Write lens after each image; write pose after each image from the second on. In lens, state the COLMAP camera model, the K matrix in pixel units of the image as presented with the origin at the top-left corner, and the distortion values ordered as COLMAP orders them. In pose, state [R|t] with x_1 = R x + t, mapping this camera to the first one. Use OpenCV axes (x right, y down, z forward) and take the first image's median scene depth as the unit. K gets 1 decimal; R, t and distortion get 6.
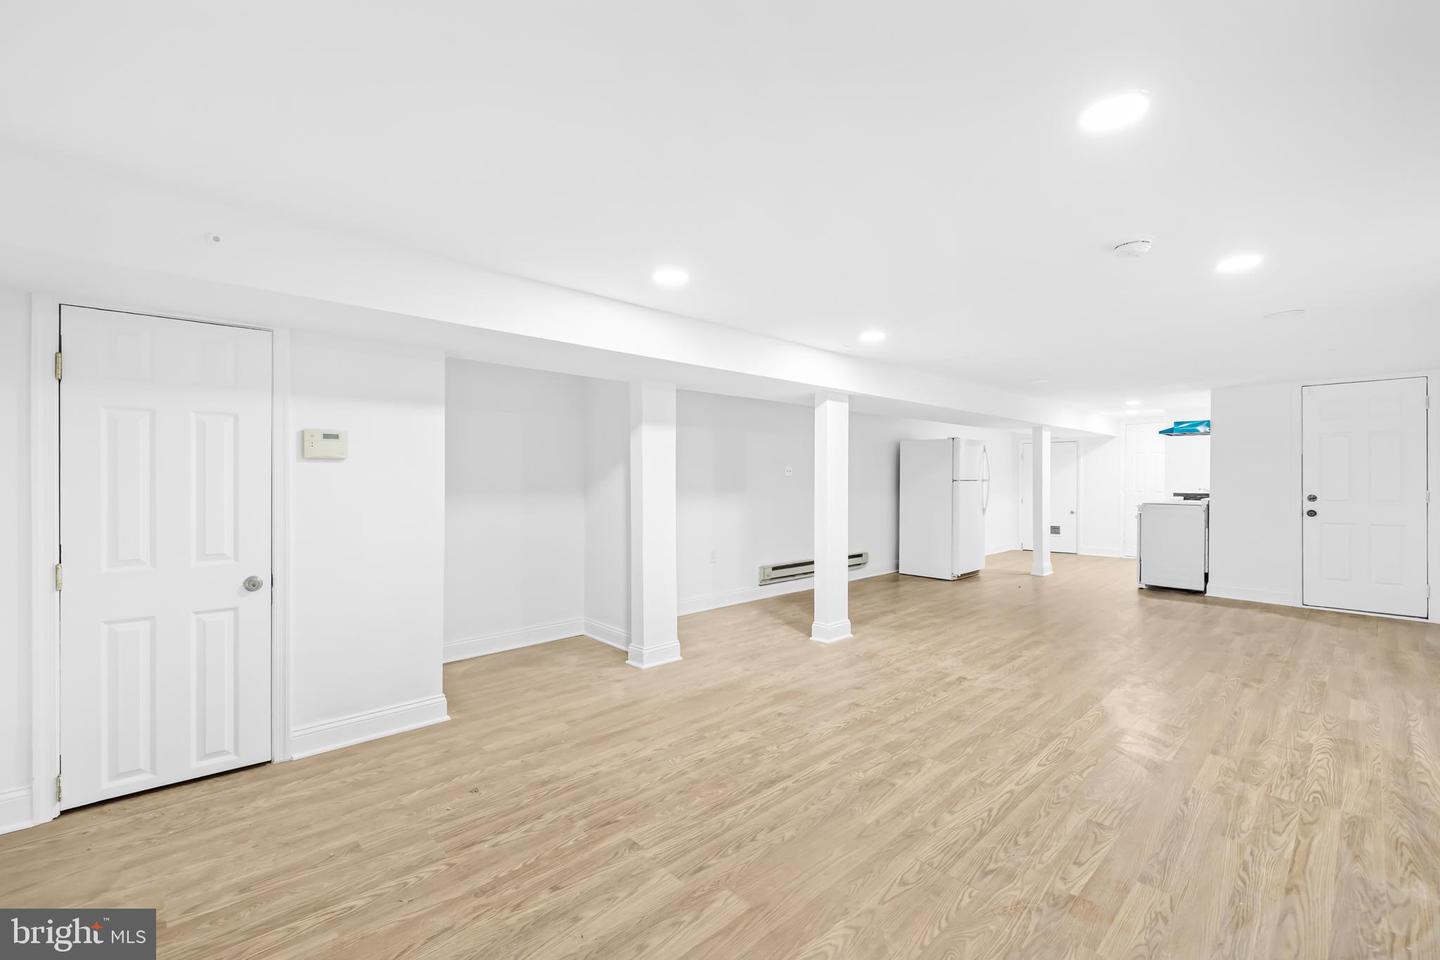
lens RADIAL K [[617.6, 0, 712.1], [0, 617.6, 479.1], [0, 0, 1]] dist [-0.000048, 0.000012]
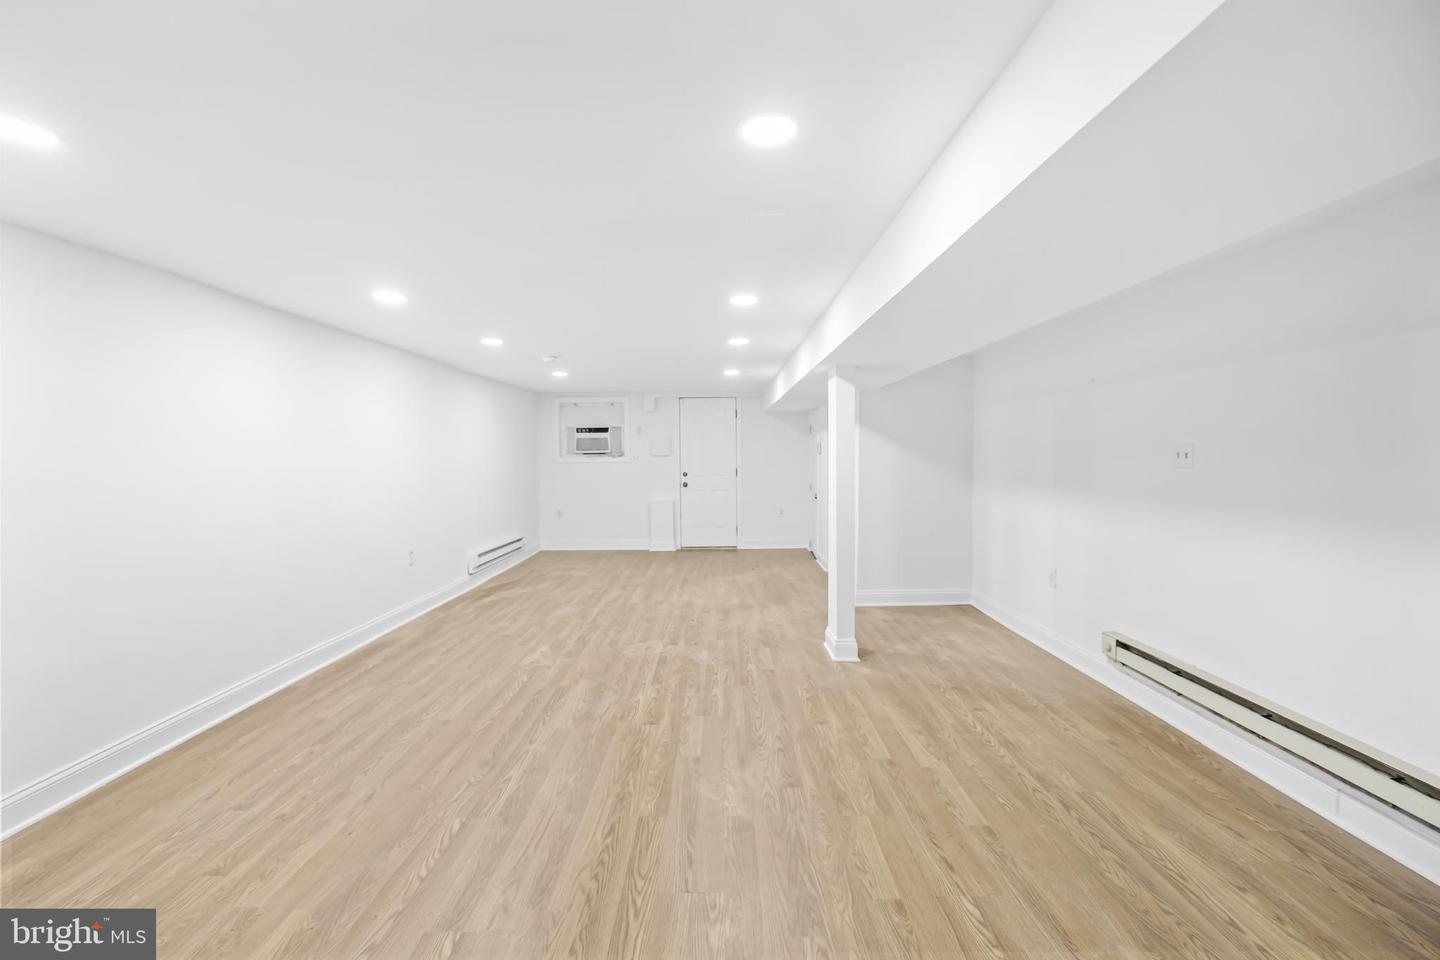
lens RADIAL K [[604.2, 0, 718.0], [0, 604.2, 481.5], [0, 0, 1]] dist [0.004009, 0.000016]
pose [[-0.686587, 0.036834, -0.726114, 1.092098], [0.004580, 0.998915, 0.046343, -0.025656], [0.727033, 0.028493, -0.686011, 1.727196]]
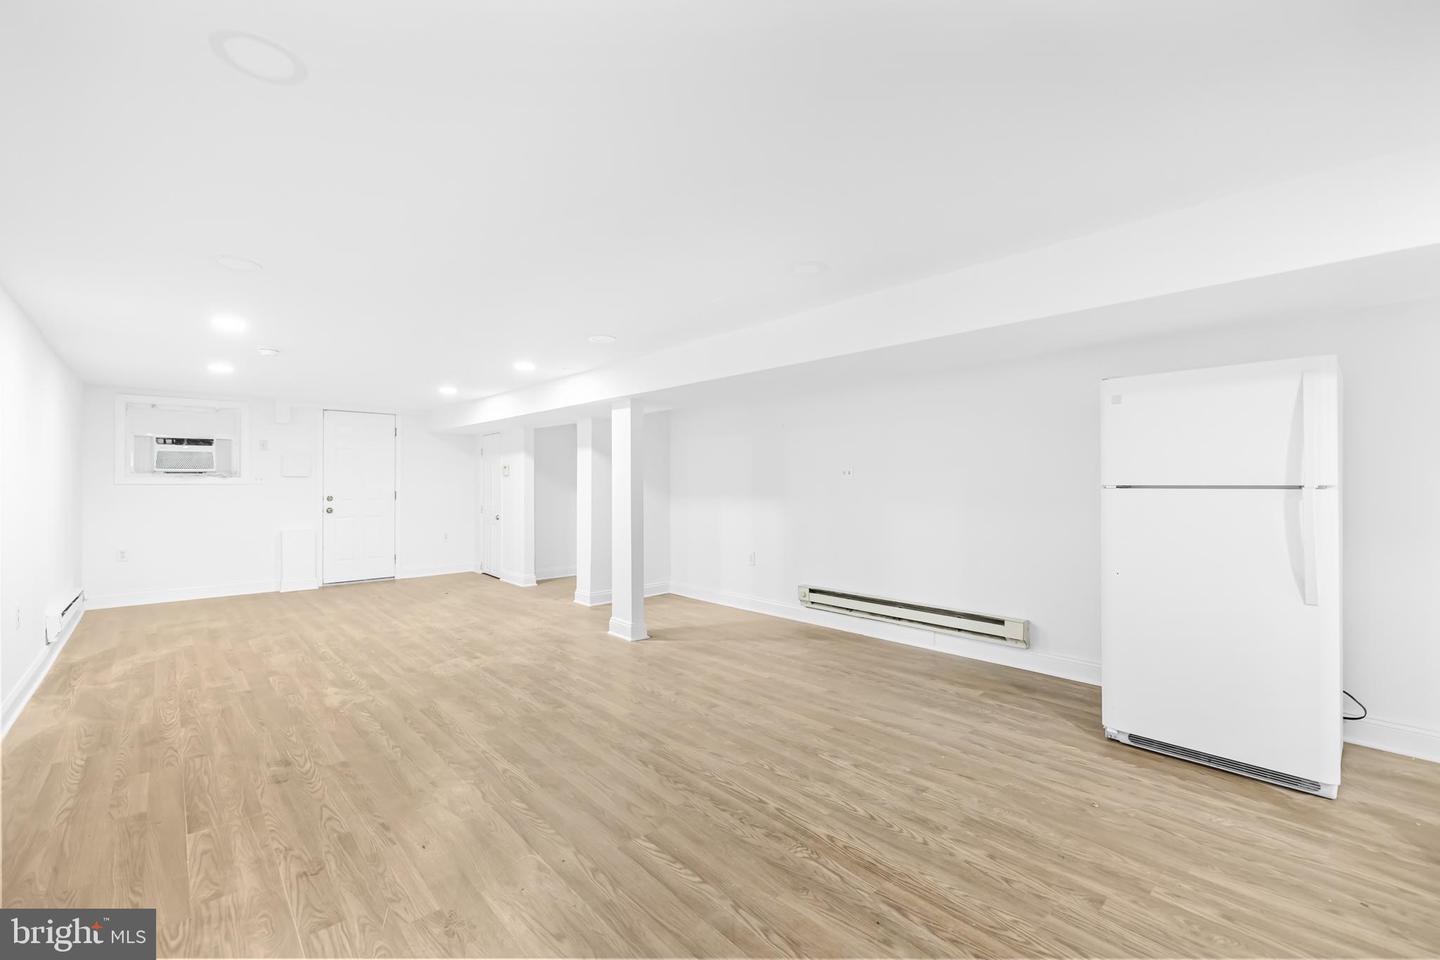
lens RADIAL K [[604.2, 0, 718.0], [0, 604.2, 481.5], [0, 0, 1]] dist [0.004009, 0.000016]
pose [[-0.013532, -0.004407, -0.999899, 1.440872], [-0.001023, 0.999990, -0.004393, 0.002470], [0.999908, 0.000964, -0.013536, 1.391223]]
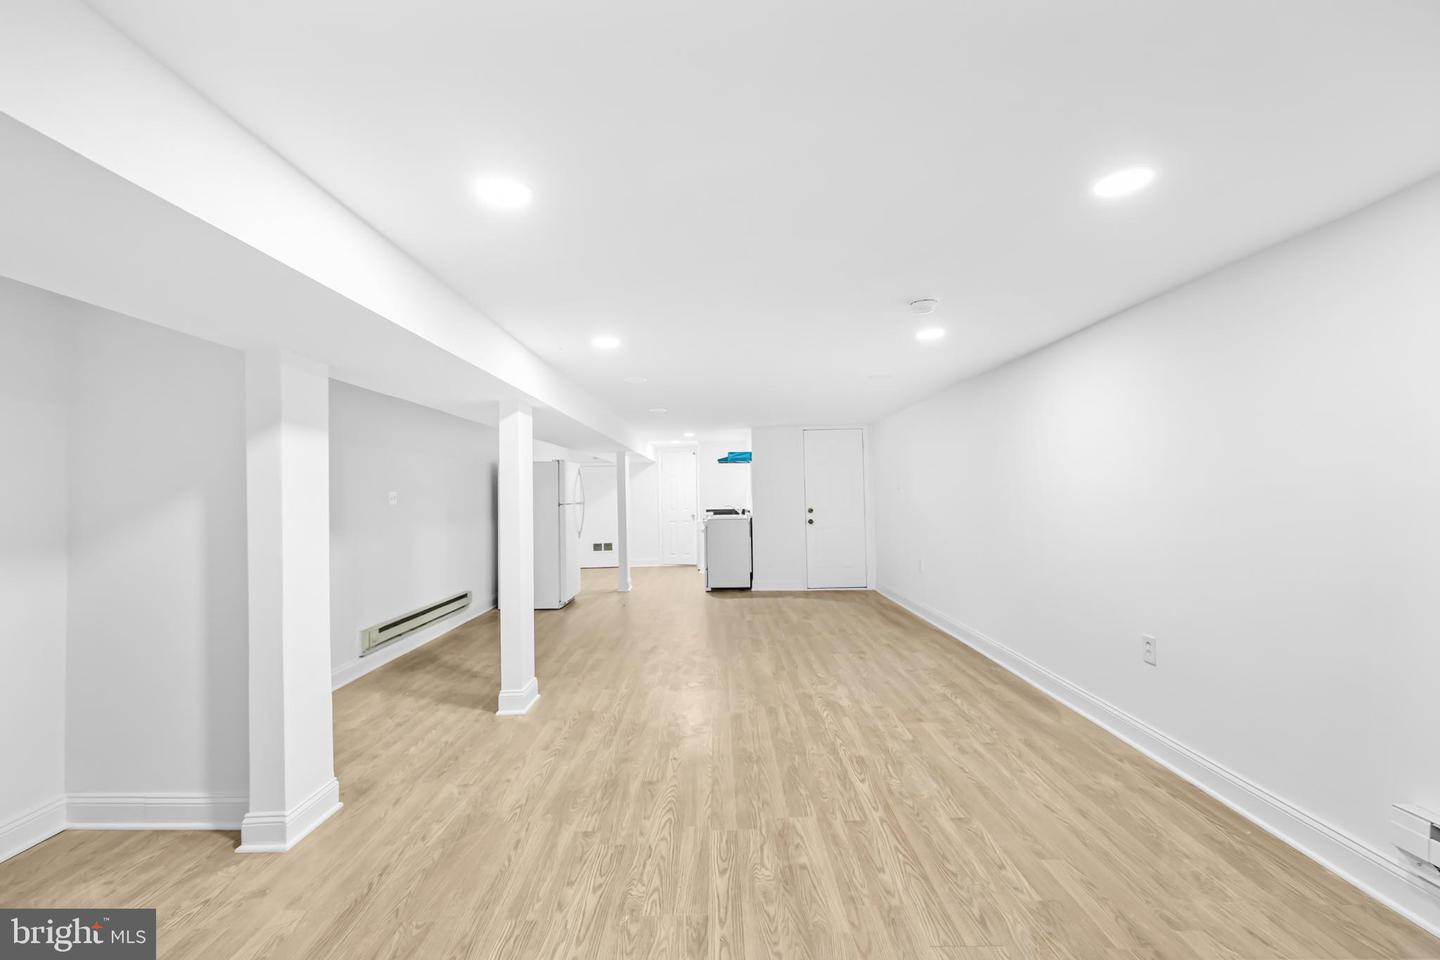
lens RADIAL K [[610.7, 0, 720.0], [0, 610.7, 480.0], [0, 0, 1]] dist [-0.000288, -0.000047]
pose [[0.680099, 0.002542, 0.733115, -0.255461], [0.020945, 0.999518, -0.022895, -0.016070], [-0.732821, 0.030926, 0.679719, 0.306835]]
